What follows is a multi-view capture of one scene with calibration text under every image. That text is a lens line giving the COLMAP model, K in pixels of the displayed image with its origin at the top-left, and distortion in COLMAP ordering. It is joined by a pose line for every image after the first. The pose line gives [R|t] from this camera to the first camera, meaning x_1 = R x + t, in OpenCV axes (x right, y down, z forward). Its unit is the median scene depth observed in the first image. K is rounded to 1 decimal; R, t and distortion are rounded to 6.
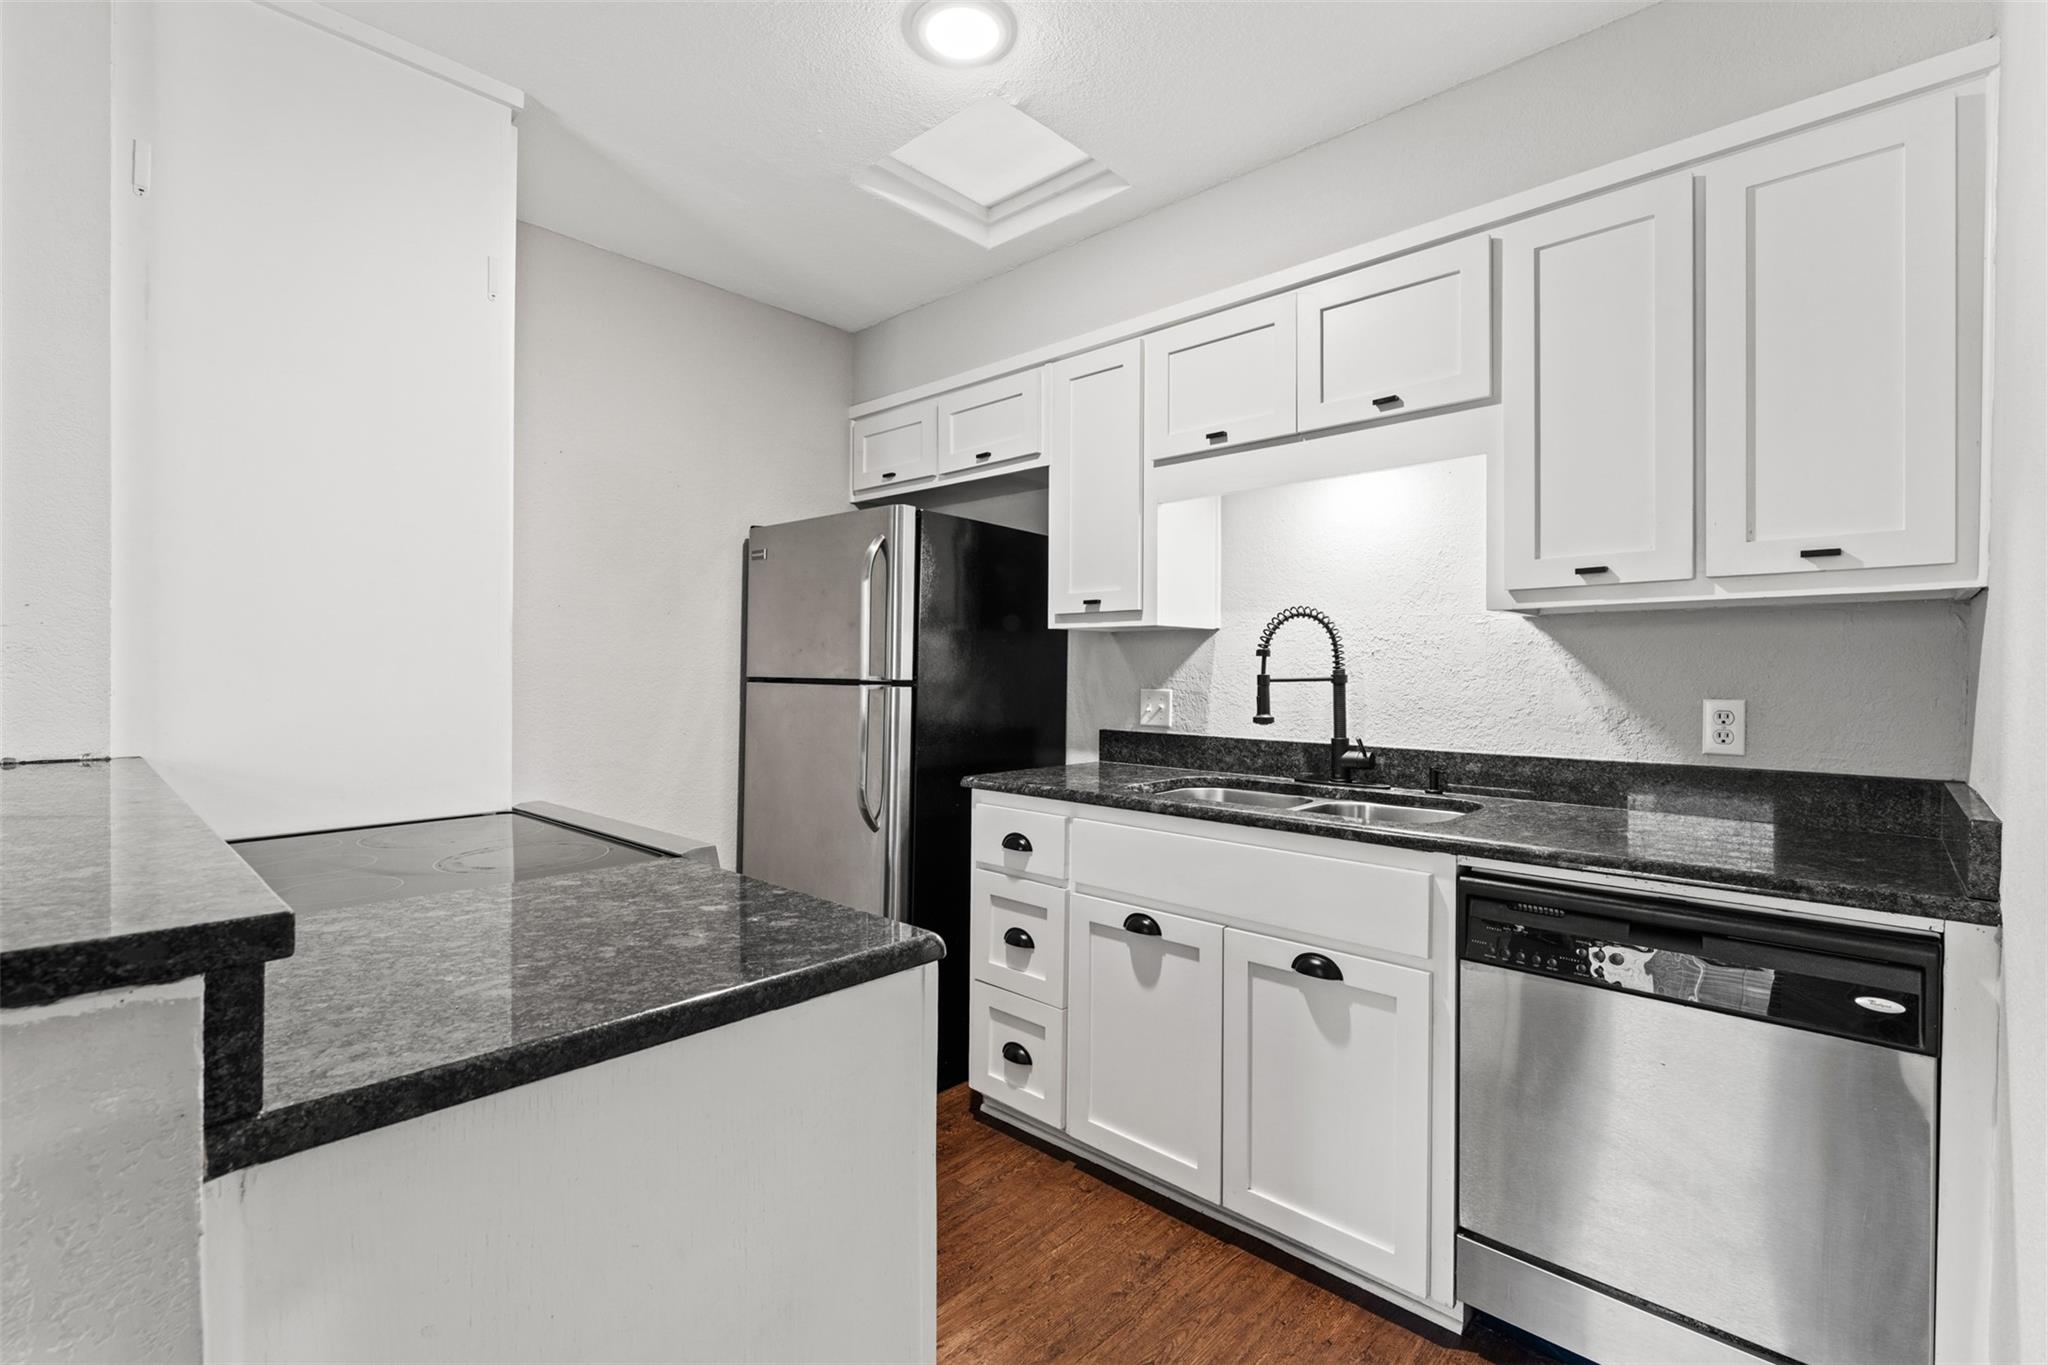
lens RADIAL K [[915.0, 0, 1019.2], [0, 915.0, 679.4], [0, 0, 1]] dist [0.000411, 0.000256]
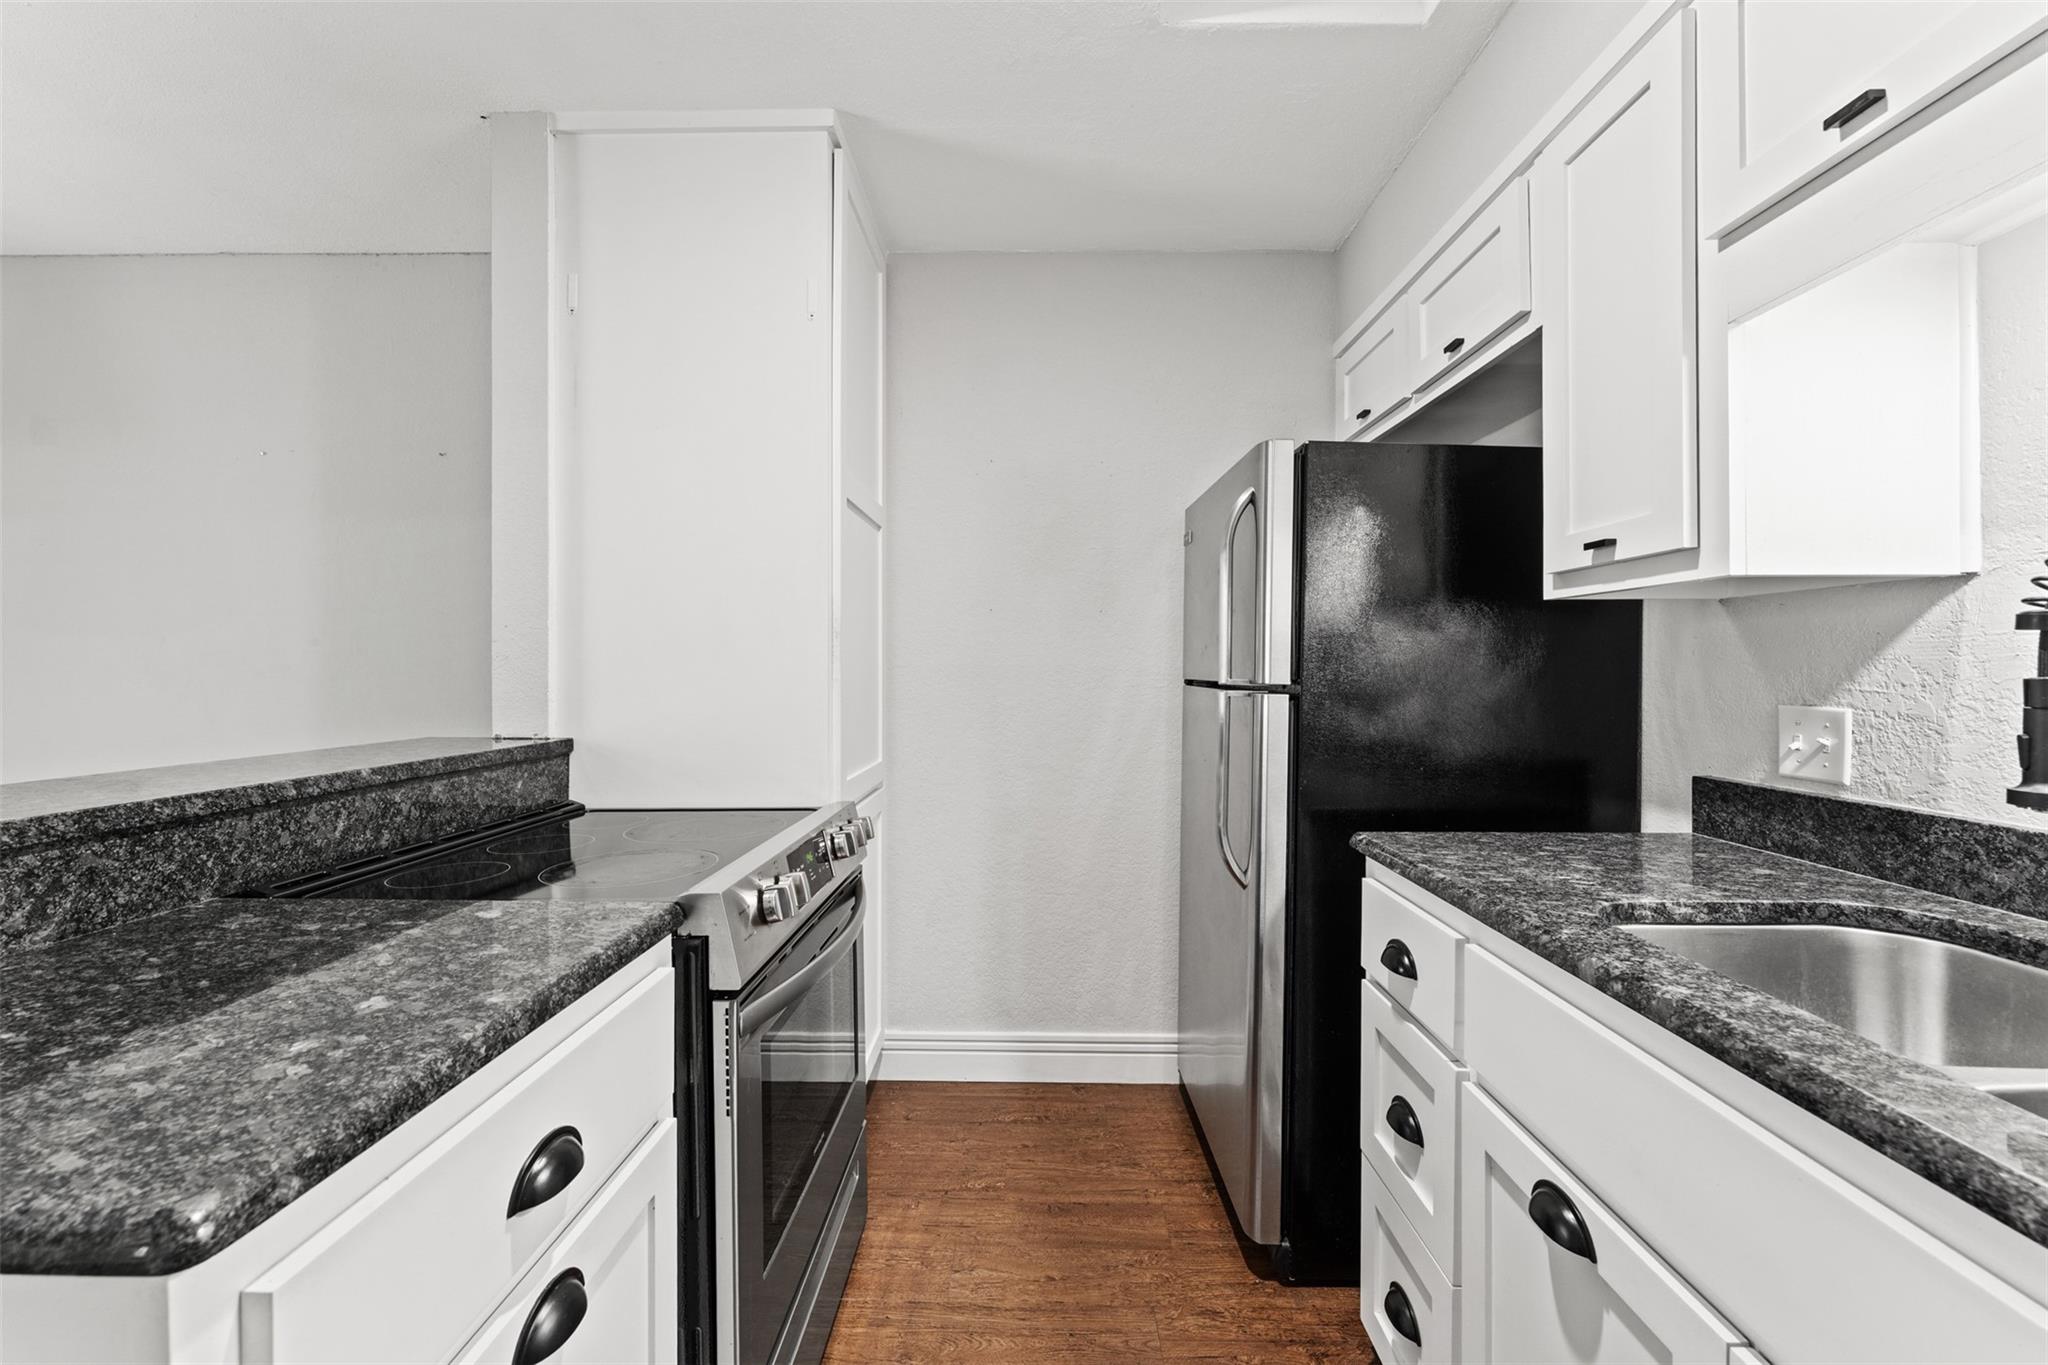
lens RADIAL K [[817.6, 0, 1026.4], [0, 817.6, 668.3], [0, 0, 1]] dist [-0.000269, -0.000279]
pose [[0.669709, -0.007095, -0.742590, 0.201081], [-0.004924, 0.999890, -0.013995, -0.001821], [0.742607, 0.013029, 0.669601, 0.396834]]
